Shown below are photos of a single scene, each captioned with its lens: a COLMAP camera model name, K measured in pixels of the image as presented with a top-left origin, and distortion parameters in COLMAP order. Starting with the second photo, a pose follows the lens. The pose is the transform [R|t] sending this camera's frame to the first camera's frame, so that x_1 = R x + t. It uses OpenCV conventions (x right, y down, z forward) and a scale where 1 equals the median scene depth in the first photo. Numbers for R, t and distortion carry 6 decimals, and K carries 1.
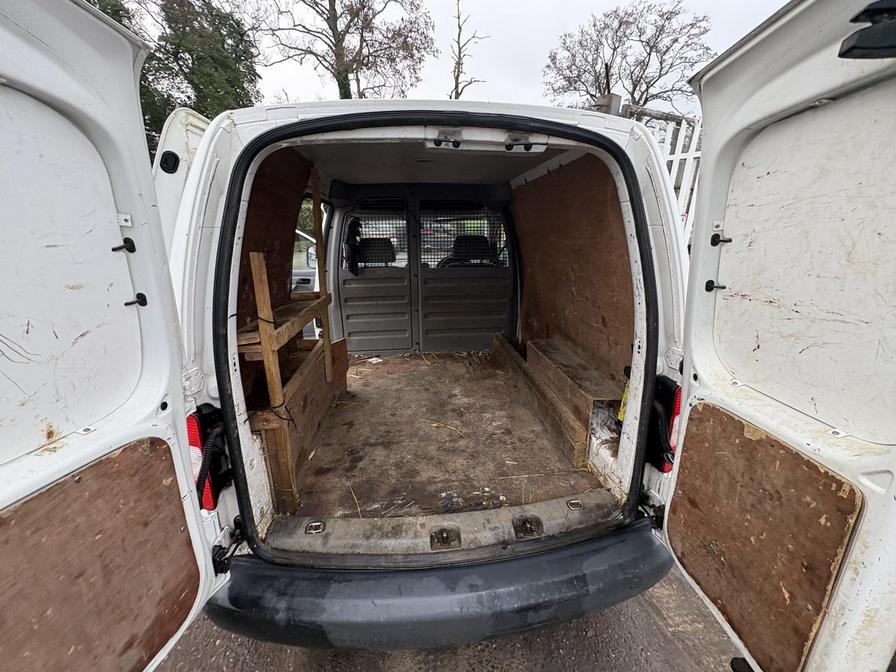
lens RADIAL K [[355.7, 0, 446.5], [0, 355.7, 335.9], [0, 0, 1]] dist [0.000802, -0.000286]
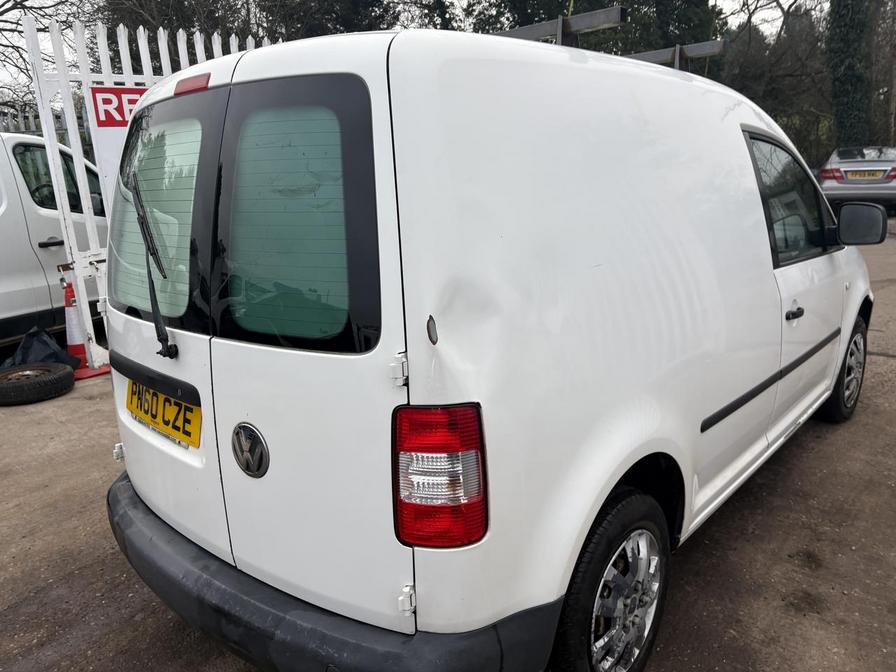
lens RADIAL K [[672.8, 0, 446.6], [0, 672.8, 341.7], [0, 0, 1]] dist [0.049189, -0.054988]
pose [[0.676512, 0.148094, -0.721387, 1.371875], [-0.175535, 0.983765, 0.037343, -0.034168], [0.715205, 0.101365, 0.691525, 0.144654]]
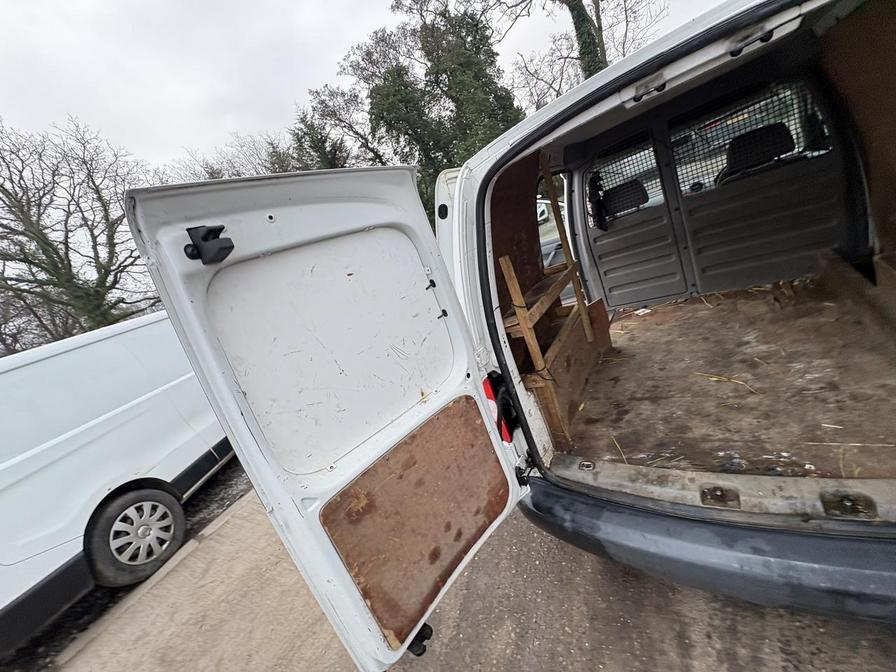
lens RADIAL K [[355.7, 0, 447.1], [0, 355.7, 334.8], [0, 0, 1]] dist [0.000802, -0.000286]
pose [[0.719781, -0.100518, -0.686885, 0.154729], [0.192154, 0.979650, 0.057996, -0.057286], [0.667077, -0.173732, 0.724448, -0.113476]]
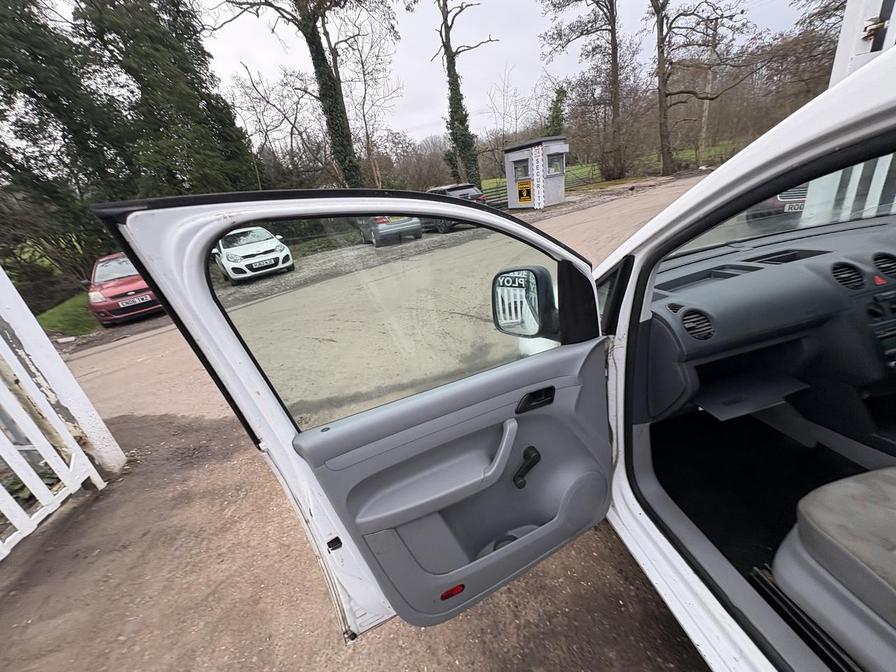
lens RADIAL K [[355.7, 0, 449.2], [0, 355.7, 335.9], [0, 0, 1]] dist [0.000802, -0.000286]
pose [[0.982848, -0.183202, -0.021130, -1.262722], [0.184286, 0.979993, 0.075178, -0.670217], [0.006934, -0.077782, 0.996946, 1.976643]]
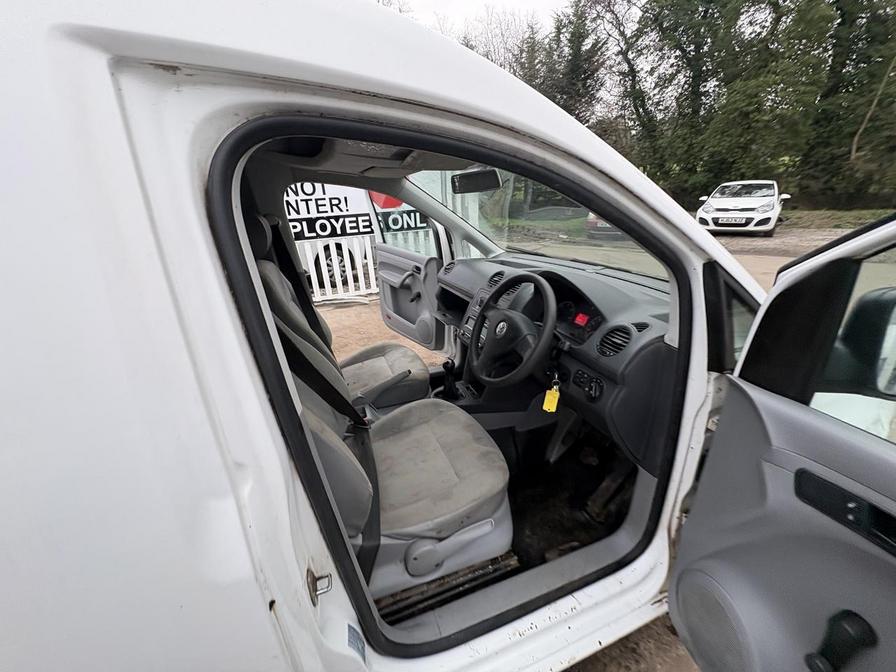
lens RADIAL K [[355.7, 0, 449.0], [0, 355.7, 335.9], [0, 0, 1]] dist [0.000802, -0.000286]
pose [[0.259257, 0.338971, -0.904370, 0.834170], [-0.259332, 0.926431, 0.272896, -0.659955], [0.930340, 0.163782, 0.328090, 2.318742]]
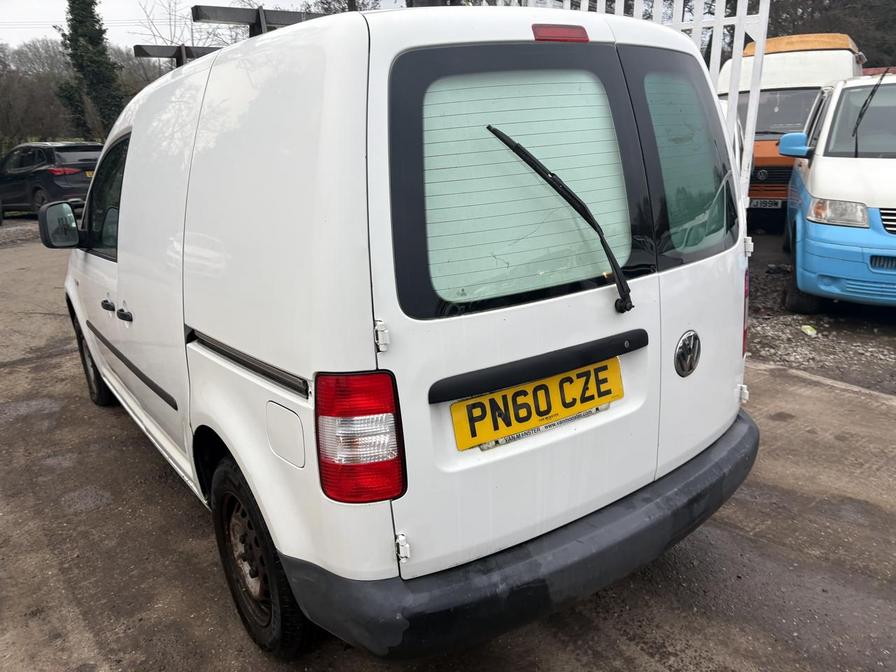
lens RADIAL K [[672.8, 0, 448.2], [0, 672.8, 337.2], [0, 0, 1]] dist [0.049189, -0.054988]
pose [[0.866000, -0.187821, 0.463430, -0.960687], [0.199568, 0.979588, 0.024084, 0.096275], [-0.458494, 0.071629, 0.885806, -0.347864]]
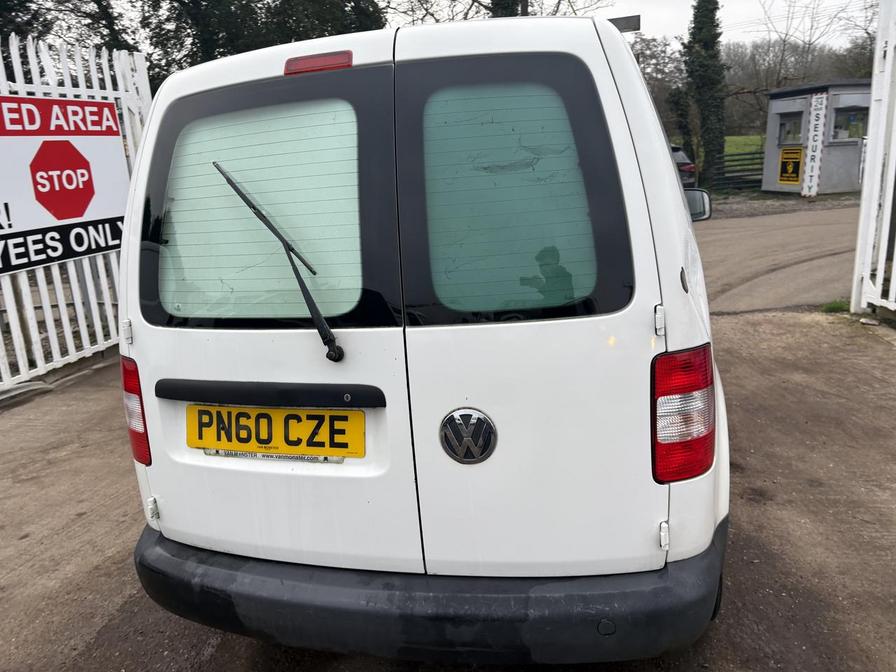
lens RADIAL K [[672.8, 0, 453.6], [0, 672.8, 333.9], [0, 0, 1]] dist [0.049189, -0.054988]
pose [[0.935034, 0.009538, -0.354429, 0.639371], [-0.029290, 0.998299, -0.050408, 0.155734], [0.353345, 0.057514, 0.933723, -0.387002]]
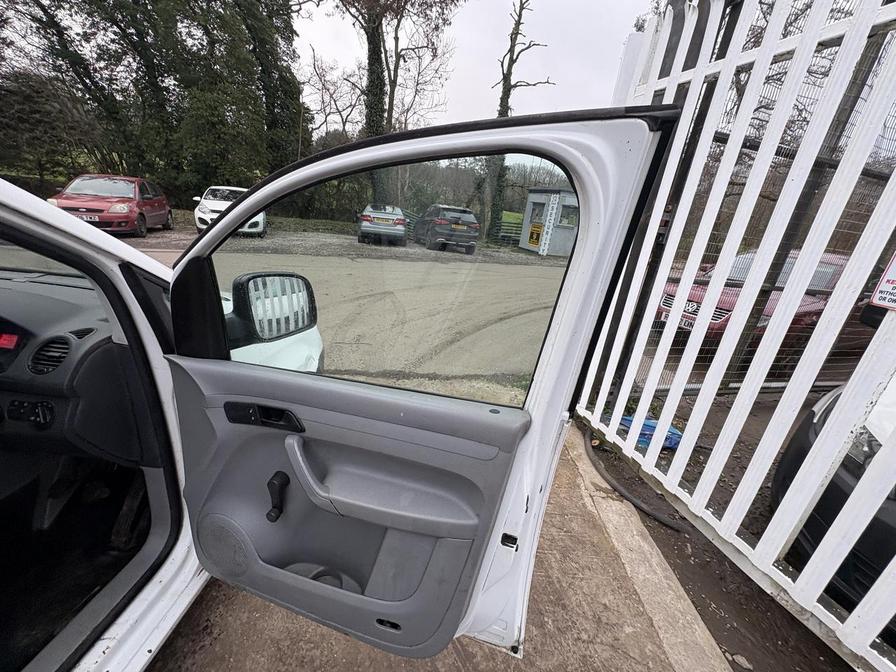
lens RADIAL K [[355.7, 0, 447.1], [0, 355.7, 337.3], [0, 0, 1]] dist [0.000802, -0.000286]
pose [[0.983824, 0.135094, -0.117648, 1.078003], [-0.132391, 0.990727, 0.030528, -0.690558], [0.120681, -0.014459, 0.992586, 2.316217]]
